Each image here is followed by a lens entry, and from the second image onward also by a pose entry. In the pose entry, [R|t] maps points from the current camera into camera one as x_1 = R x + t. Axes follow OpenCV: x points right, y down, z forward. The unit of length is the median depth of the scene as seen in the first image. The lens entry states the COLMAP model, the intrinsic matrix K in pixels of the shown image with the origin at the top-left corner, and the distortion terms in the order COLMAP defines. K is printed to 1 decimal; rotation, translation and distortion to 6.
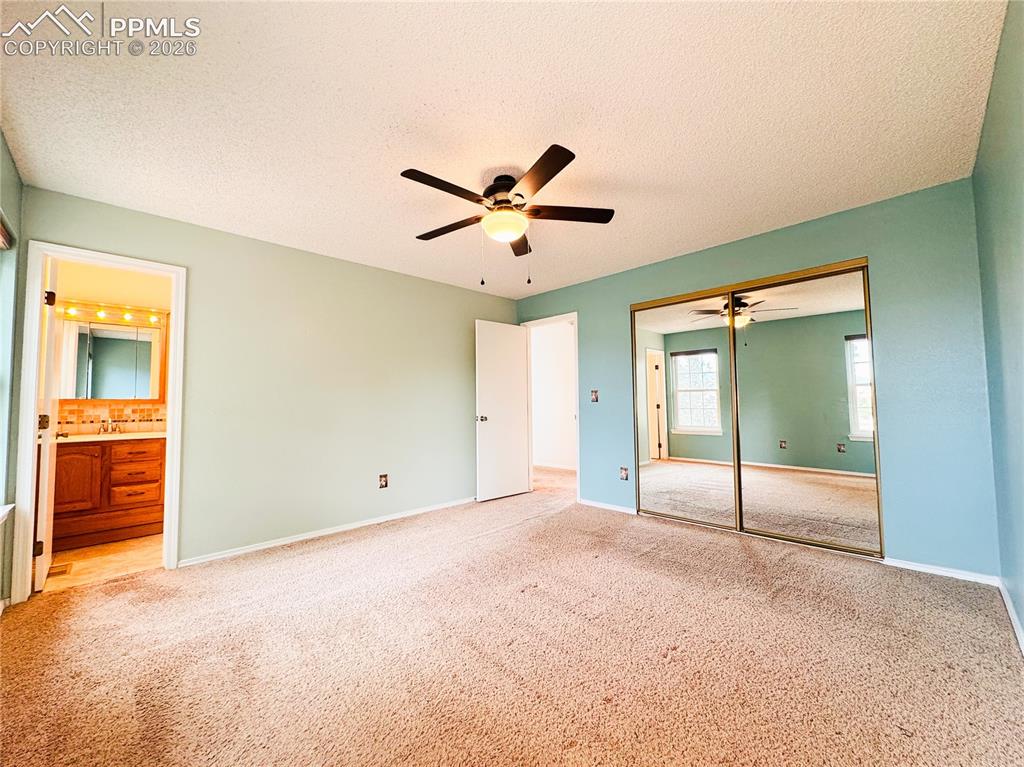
lens RADIAL K [[406.4, 0, 516.6], [0, 406.4, 383.1], [0, 0, 1]] dist [-0.005645, 0.001184]
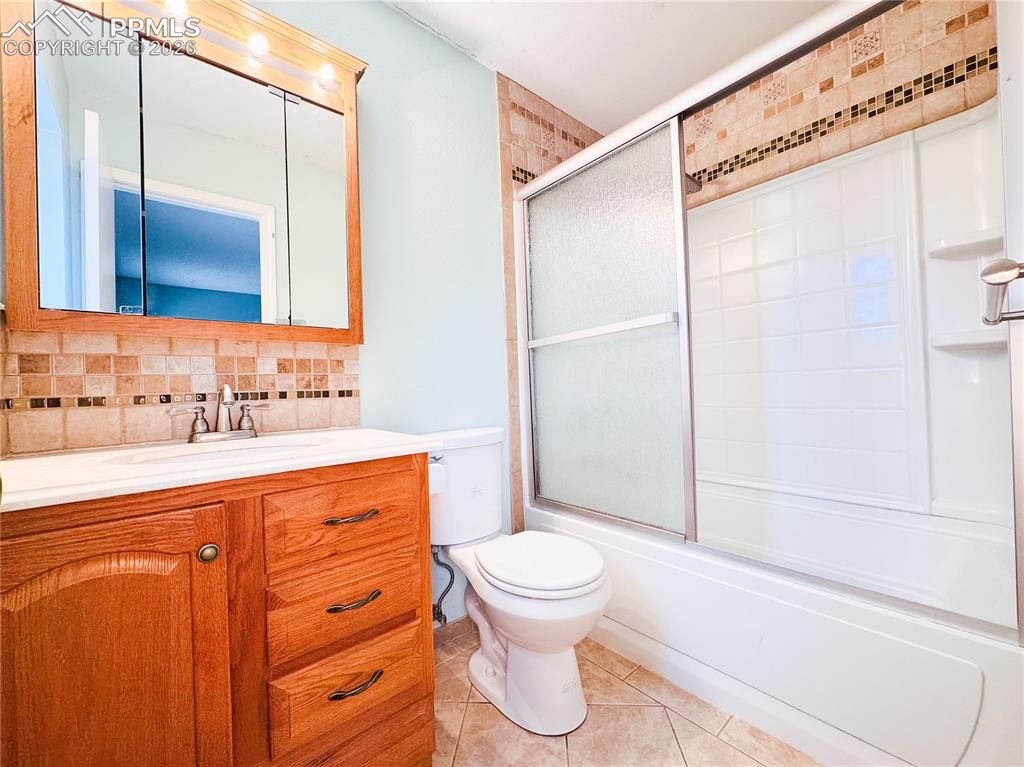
lens RADIAL K [[406.4, 0, 509.8], [0, 406.4, 383.9], [0, 0, 1]] dist [-0.005645, 0.001184]
pose [[0.997220, -0.022438, -0.071051, -0.776905], [0.025302, 0.998892, 0.039681, 0.079192], [0.070082, -0.041368, 0.996683, 0.722434]]
